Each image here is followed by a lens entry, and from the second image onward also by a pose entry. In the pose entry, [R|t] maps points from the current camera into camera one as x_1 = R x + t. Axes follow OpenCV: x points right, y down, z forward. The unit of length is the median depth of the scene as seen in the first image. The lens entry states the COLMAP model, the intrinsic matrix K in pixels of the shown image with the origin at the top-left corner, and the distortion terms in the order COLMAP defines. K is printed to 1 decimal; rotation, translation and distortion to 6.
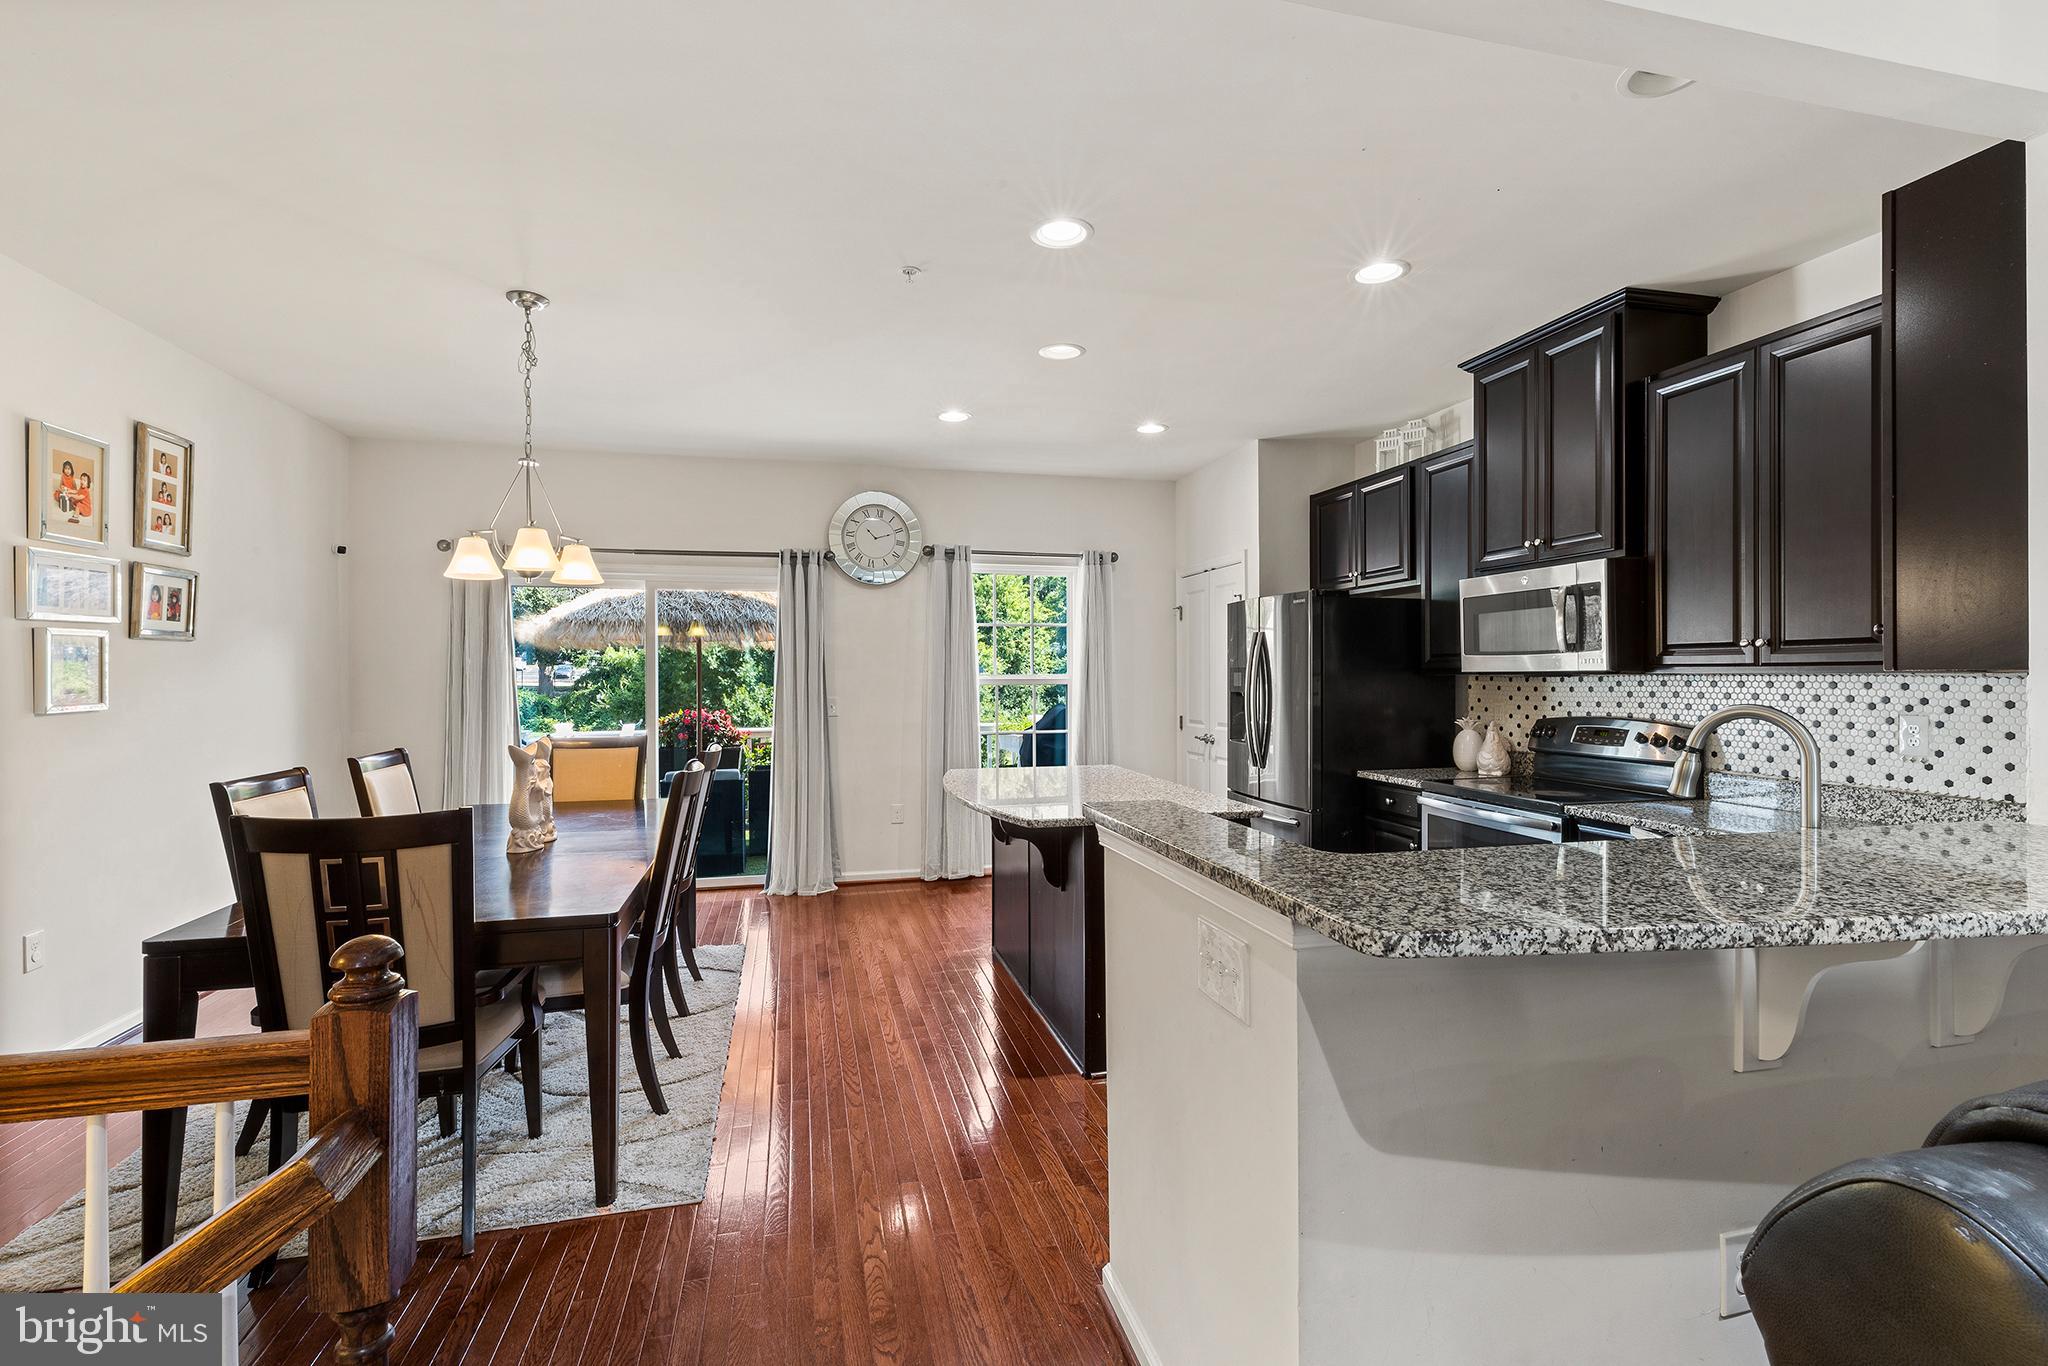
lens RADIAL K [[920.0, 0, 1027.3], [0, 920.0, 677.6], [0, 0, 1]] dist [0.000389, 0.000311]
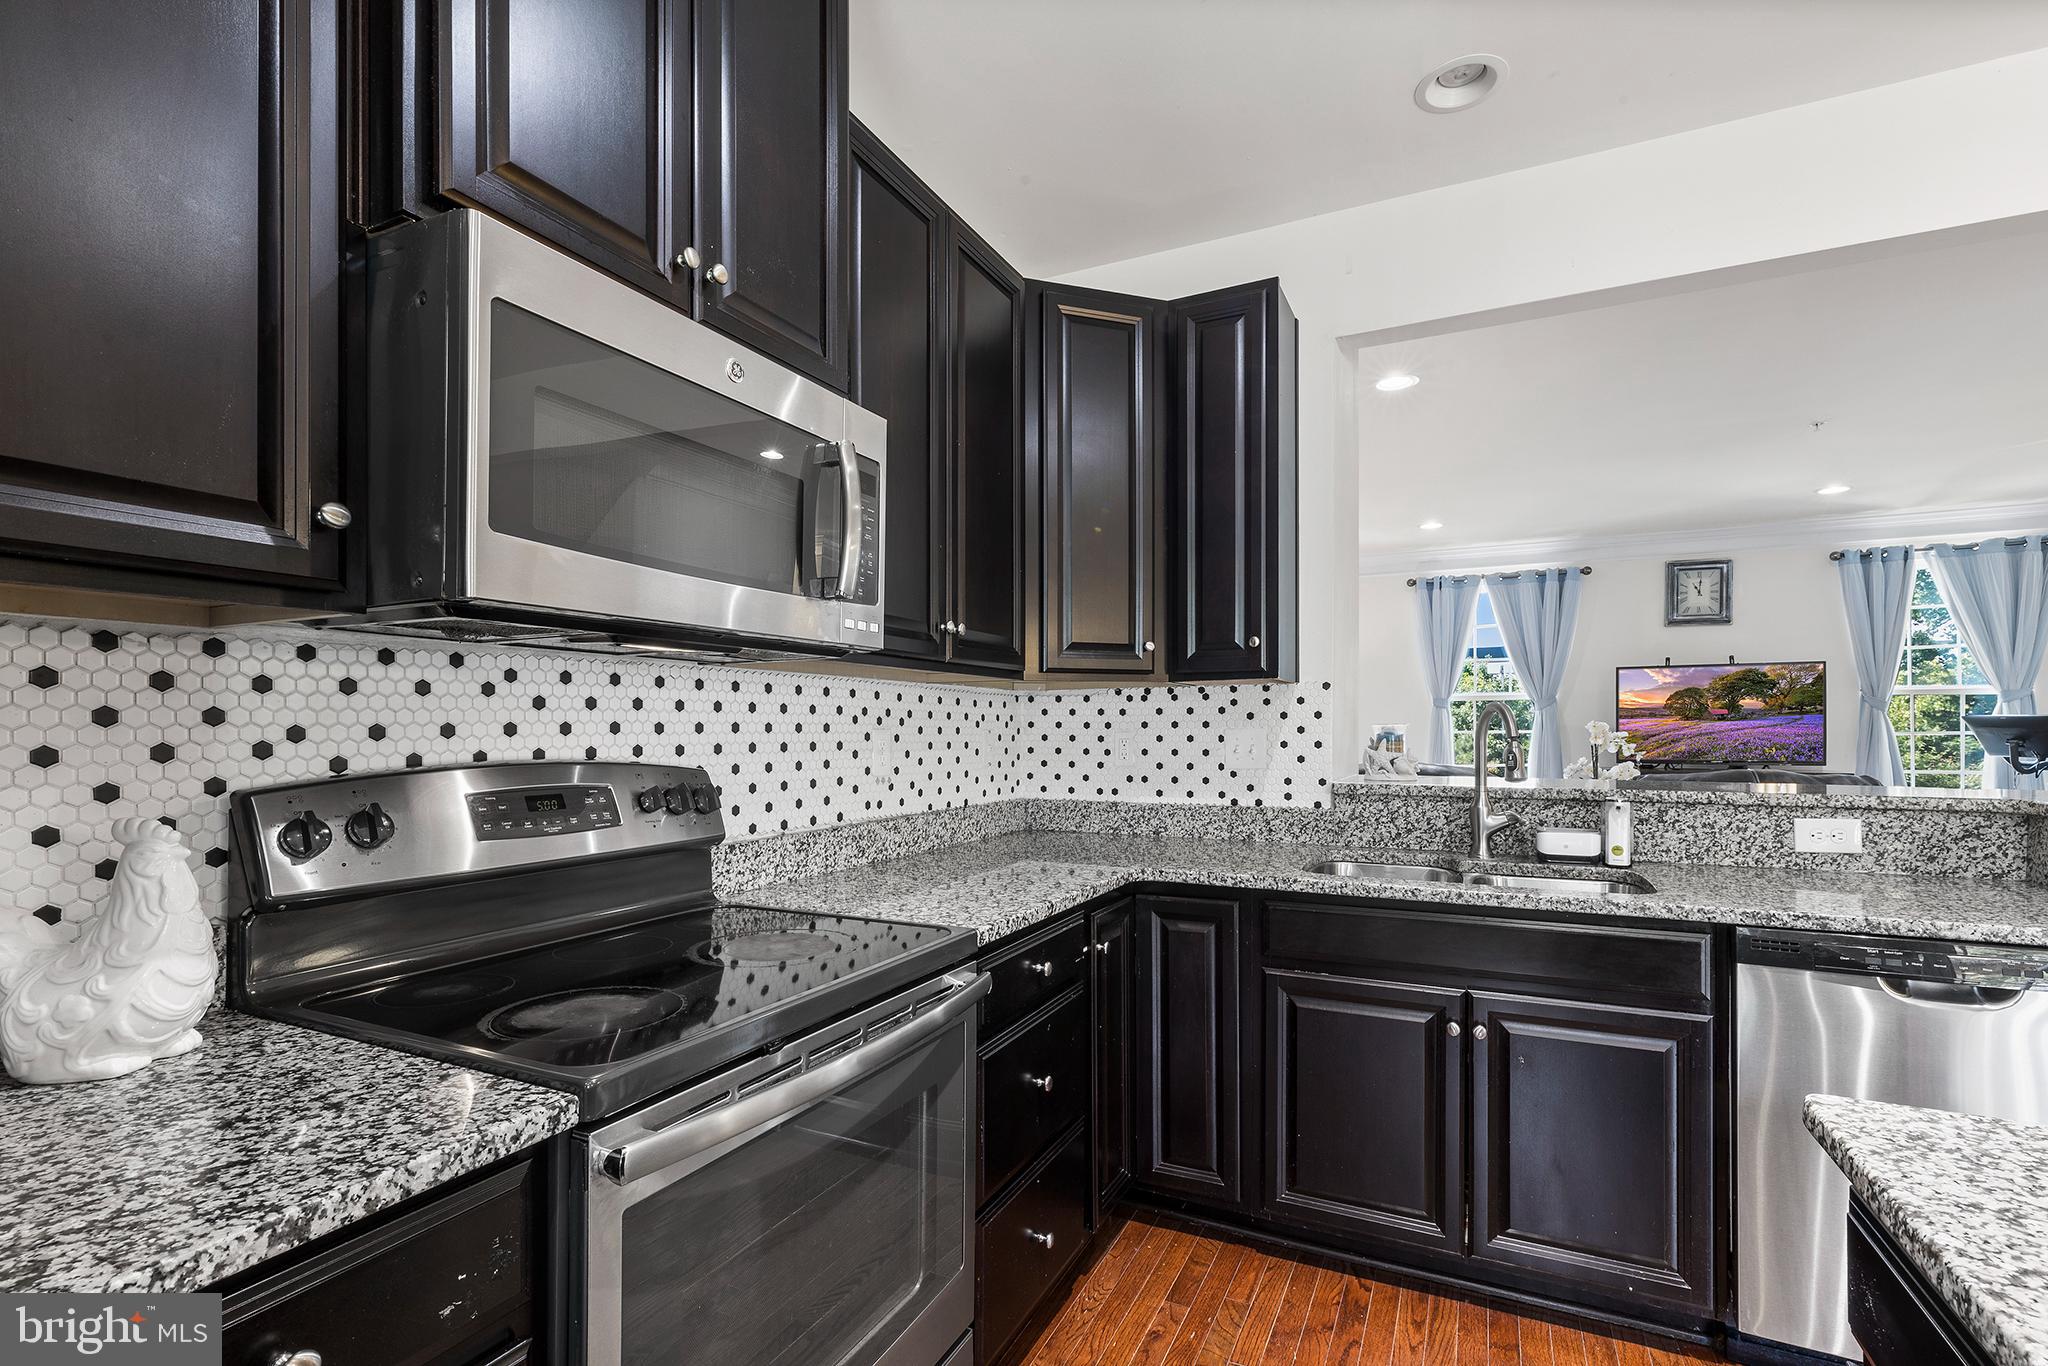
lens RADIAL K [[930.6, 0, 1036.6], [0, 930.6, 725.8], [0, 0, 1]] dist [0.001434, 0.000009]
pose [[-0.766517, 0.005659, 0.642199, 0.218909], [0.005739, 0.999982, -0.001963, 0.029993], [-0.642198, 0.002181, -0.766535, 1.160491]]
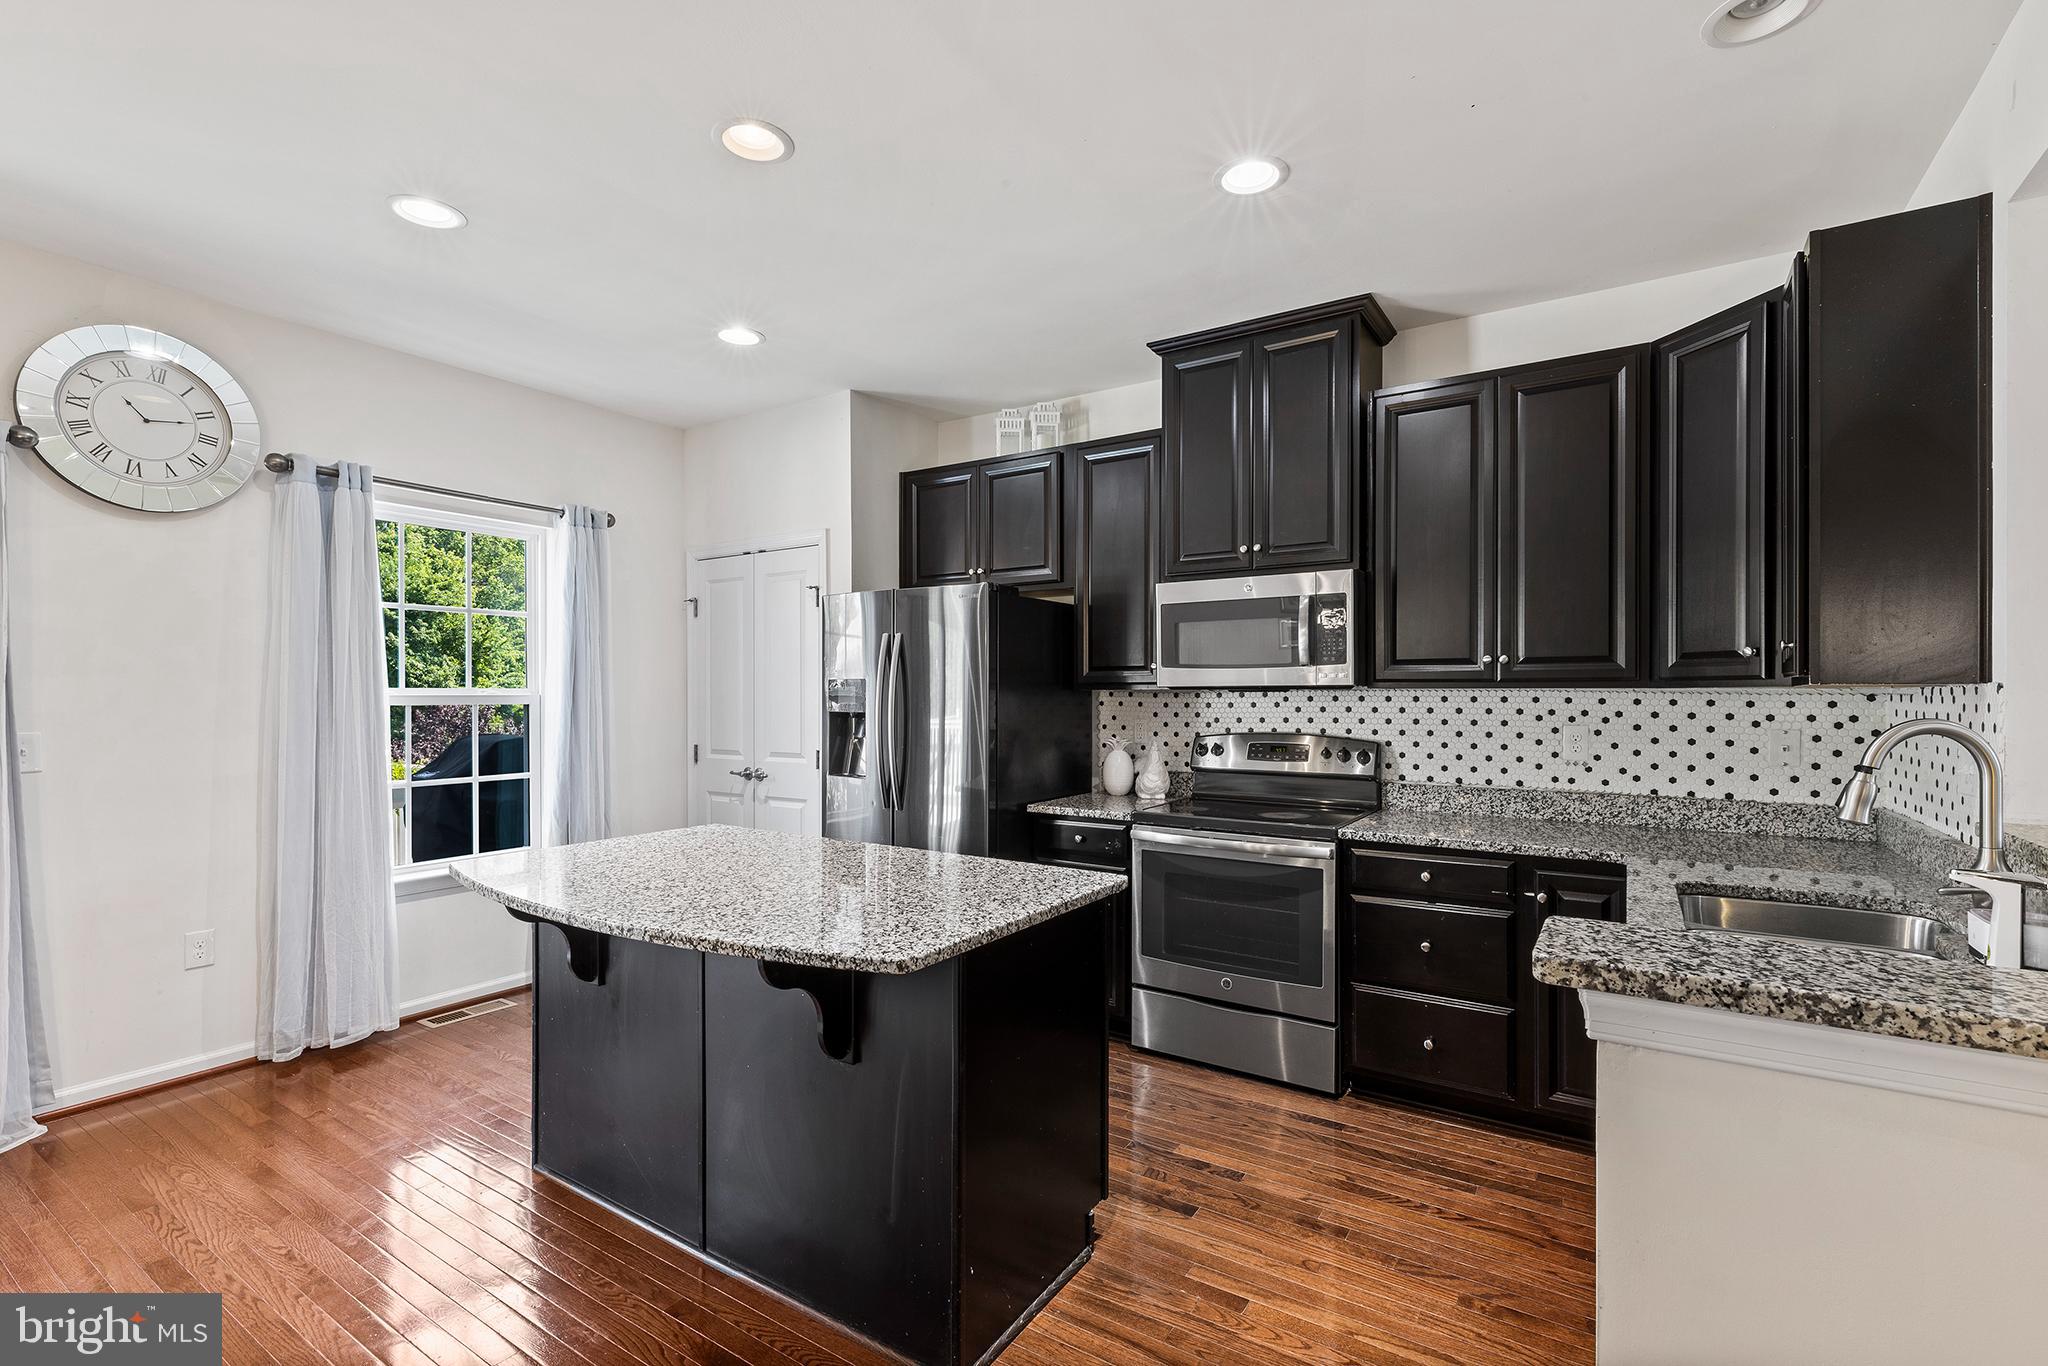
lens RADIAL K [[920.5, 0, 1030.3], [0, 920.5, 695.1], [0, 0, 1]] dist [0.002425, 0.000398]
pose [[0.735551, 0.001078, 0.677468, -0.239037], [-0.000287, 0.999999, -0.001279, 0.003626], [-0.677469, 0.000747, 0.735551, 0.452895]]
